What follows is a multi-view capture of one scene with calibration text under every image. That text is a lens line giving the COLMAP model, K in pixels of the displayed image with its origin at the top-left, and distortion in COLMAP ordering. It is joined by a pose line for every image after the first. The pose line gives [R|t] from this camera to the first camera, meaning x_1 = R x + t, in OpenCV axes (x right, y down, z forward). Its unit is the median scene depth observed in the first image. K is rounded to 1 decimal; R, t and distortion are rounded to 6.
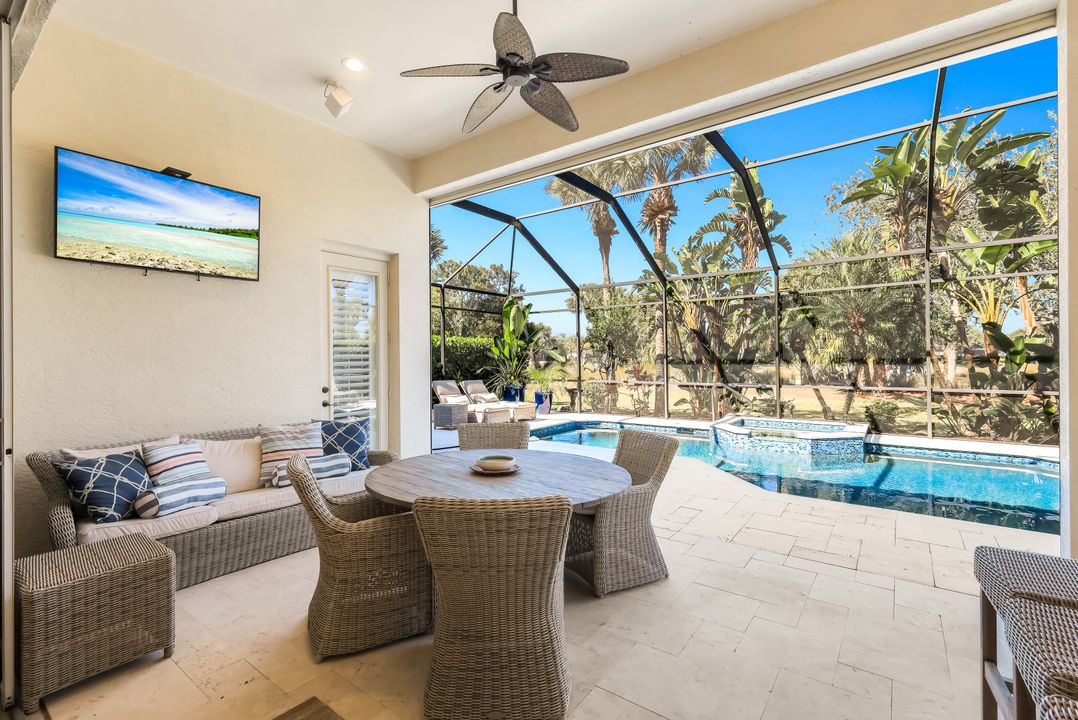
lens RADIAL K [[482.9, 0, 540.9], [0, 482.9, 356.0], [0, 0, 1]] dist [-0.000342, -0.000089]
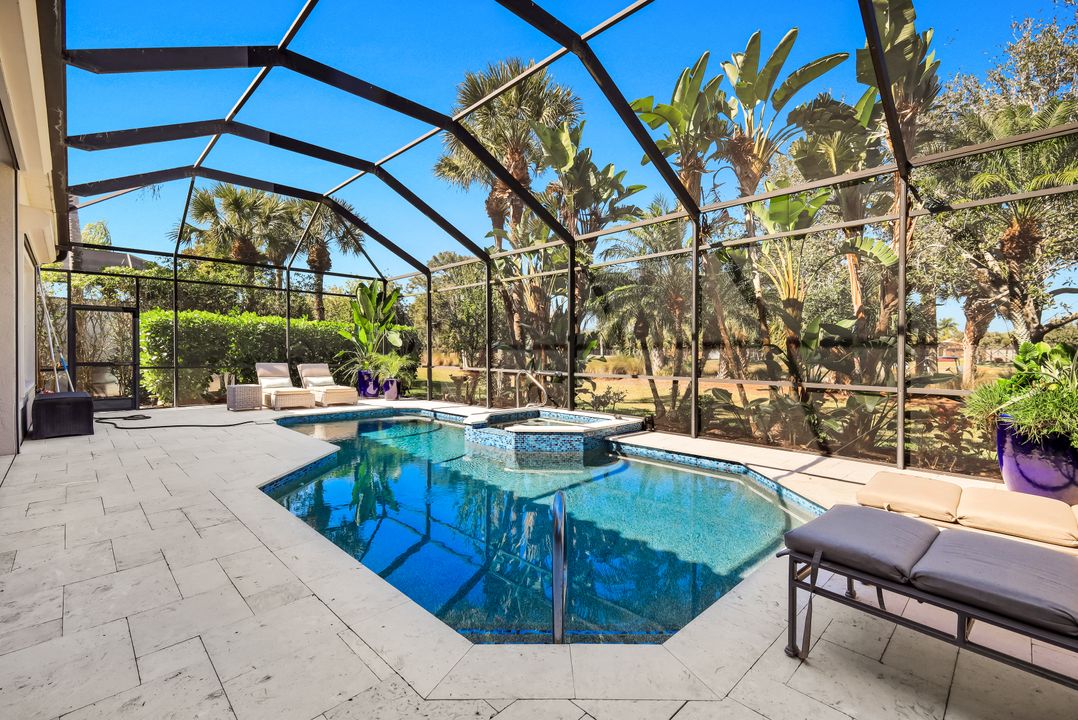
lens RADIAL K [[476.1, 0, 539.0], [0, 476.1, 360.0], [0, 0, 1]] dist [0.003903, 0.001140]
pose [[0.988022, 0.016066, -0.153475, 0.514487], [-0.013168, 0.999716, 0.019879, 0.018592], [0.153751, -0.017620, 0.987953, 0.119893]]
